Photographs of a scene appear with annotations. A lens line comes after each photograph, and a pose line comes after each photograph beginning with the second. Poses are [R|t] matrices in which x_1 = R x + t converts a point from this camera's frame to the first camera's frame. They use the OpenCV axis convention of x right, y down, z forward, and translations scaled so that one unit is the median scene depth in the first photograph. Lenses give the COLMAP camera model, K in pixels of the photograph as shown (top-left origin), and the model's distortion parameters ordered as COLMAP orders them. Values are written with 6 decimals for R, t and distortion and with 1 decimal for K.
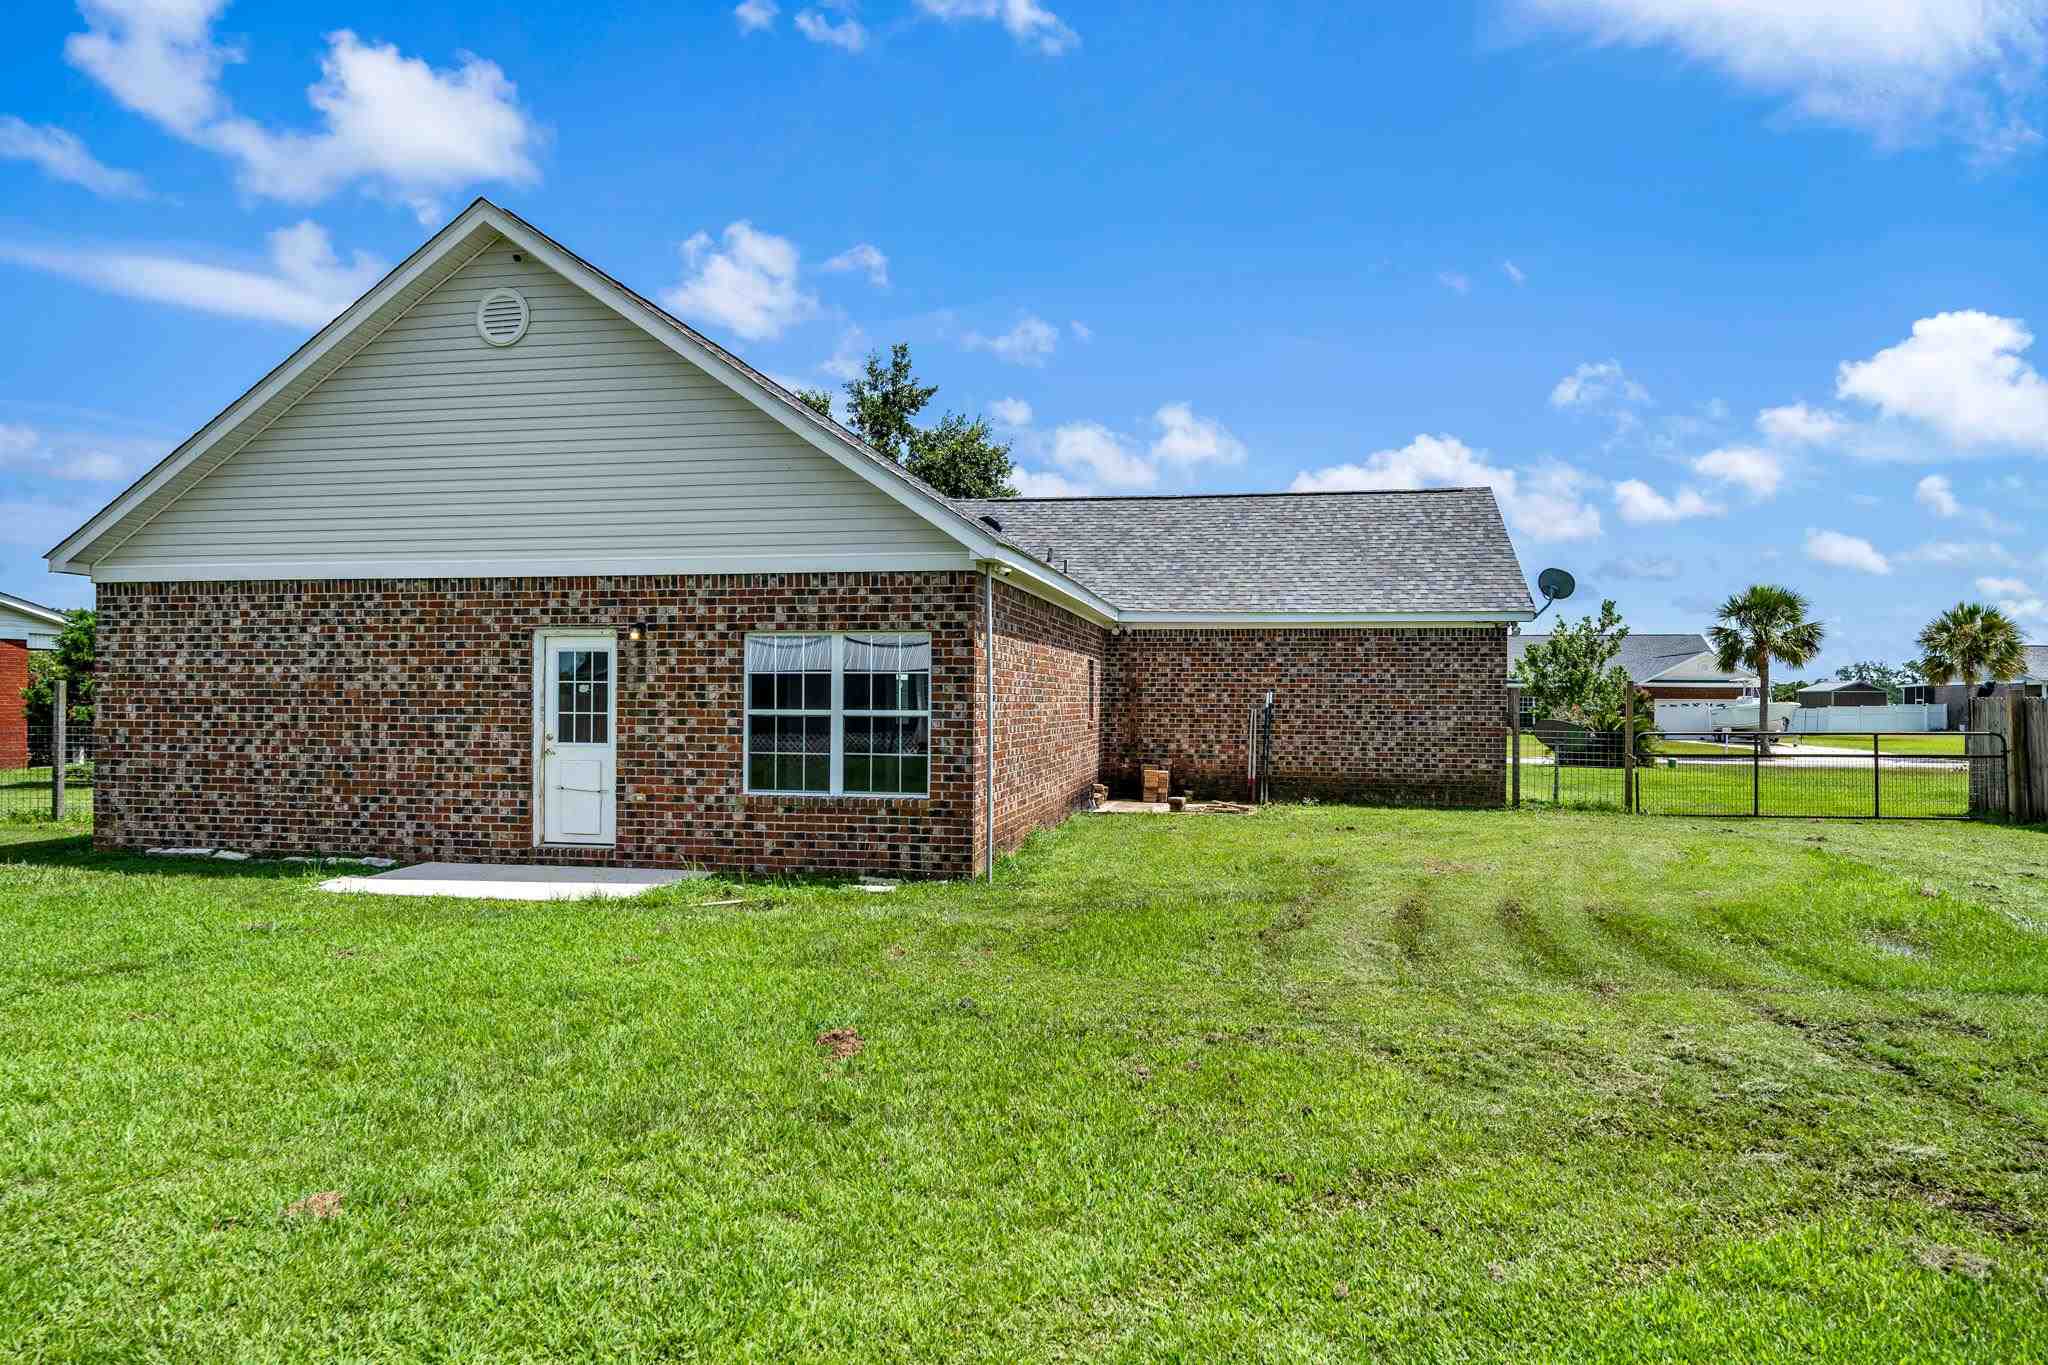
lens RADIAL K [[1220.8, 0, 1010.5], [0, 1220.8, 671.9], [0, 0, 1]] dist [-0.000054, 0.006409]
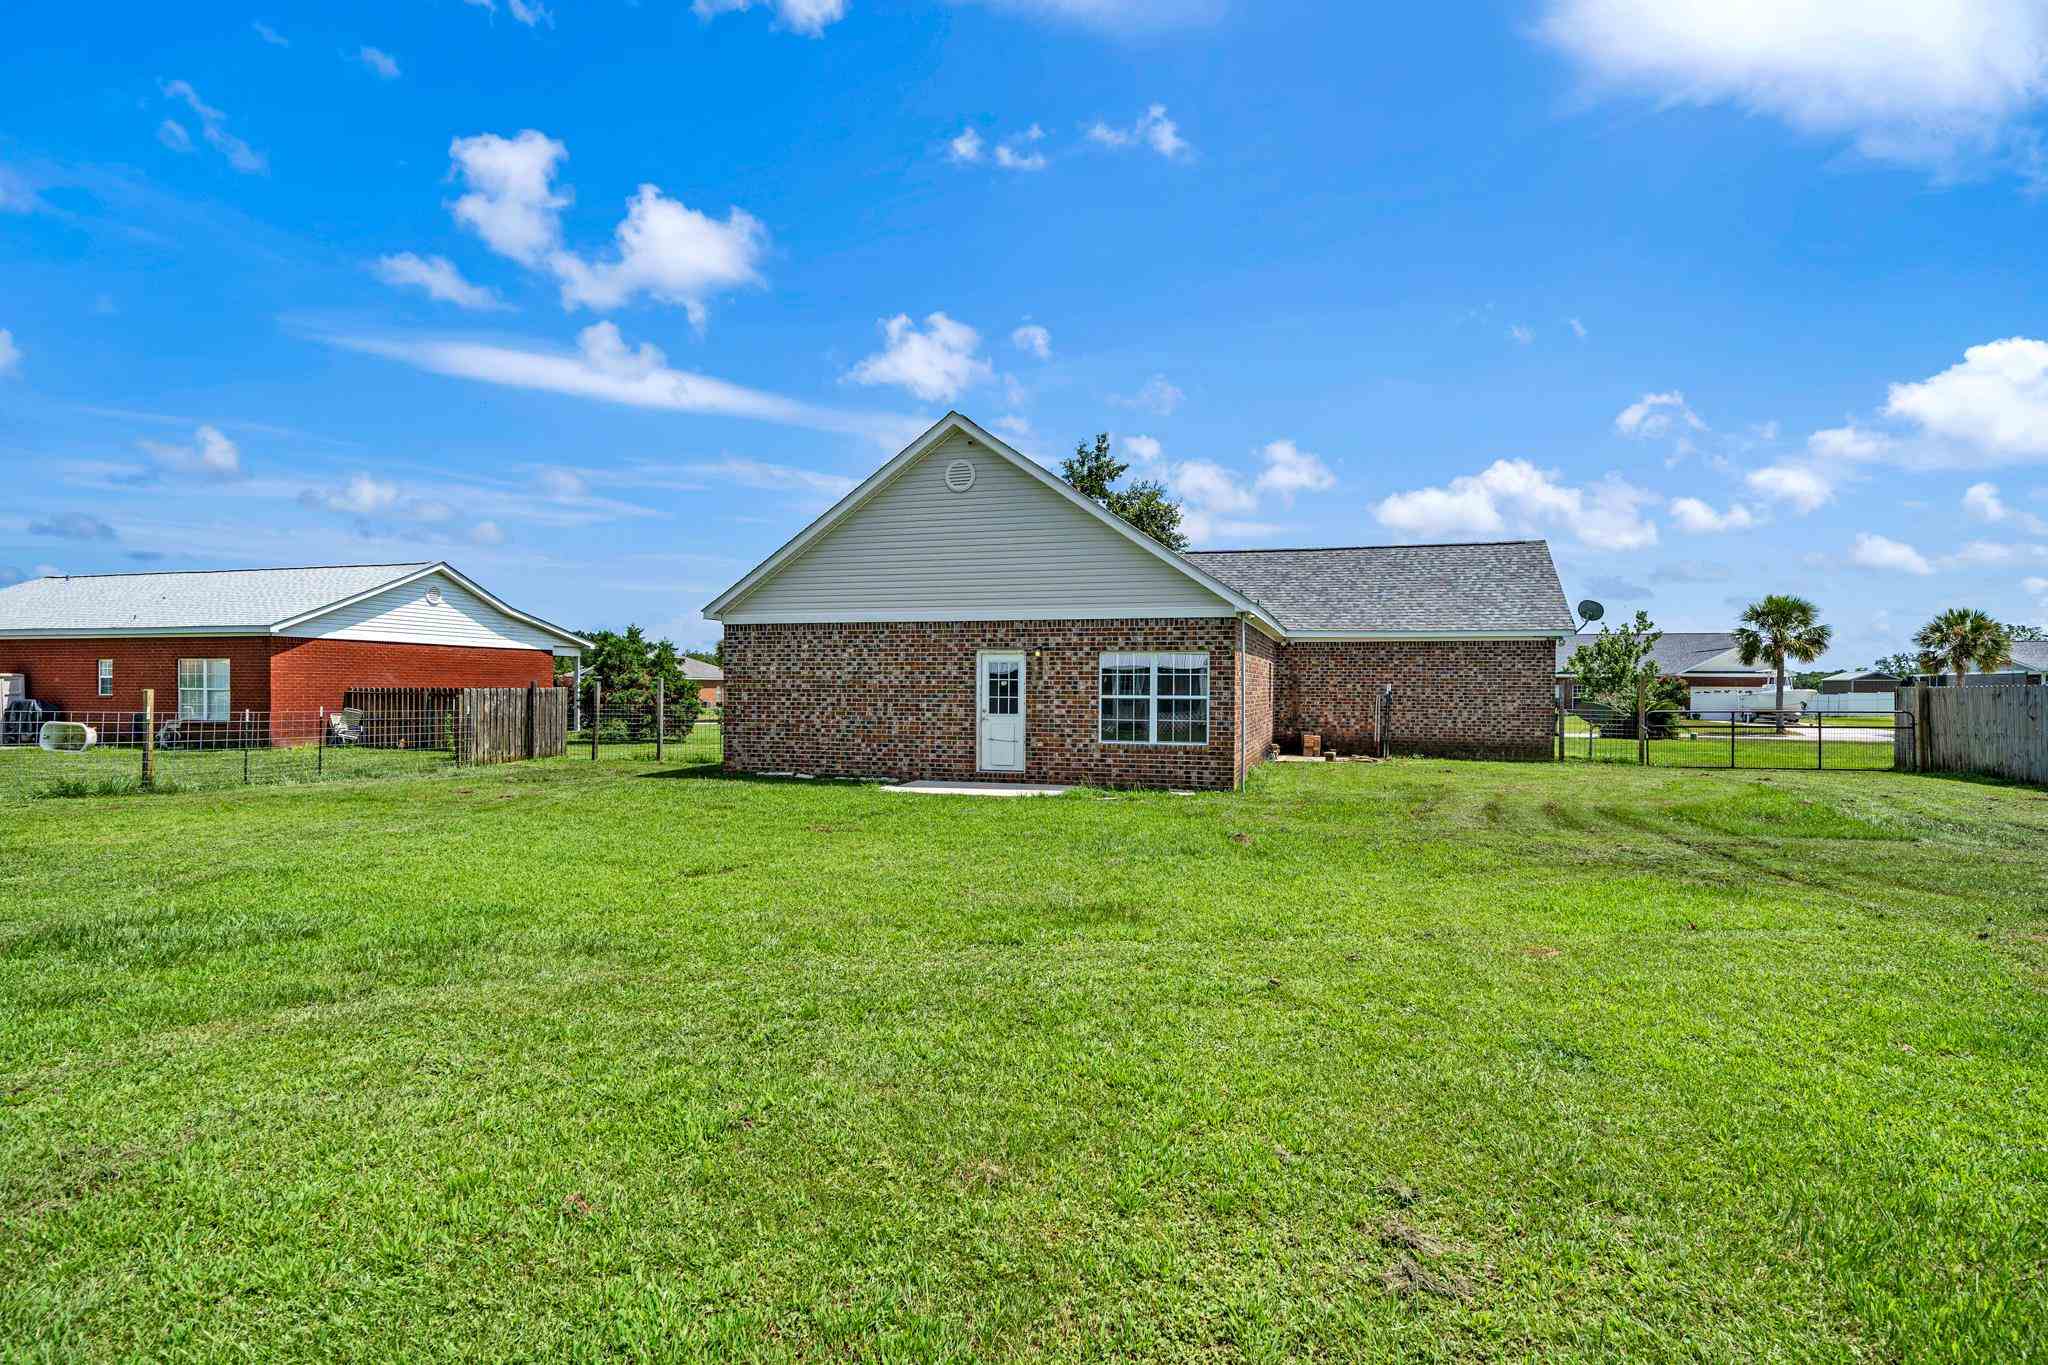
lens RADIAL K [[1046.5, 0, 1013.0], [0, 1046.5, 685.6], [0, 0, 1]] dist [0.004627, 0.001273]
pose [[0.994382, -0.000744, -0.105846, -0.110387], [0.003012, 0.999769, 0.021273, -0.009786], [0.105806, -0.021472, 0.994155, -0.322300]]
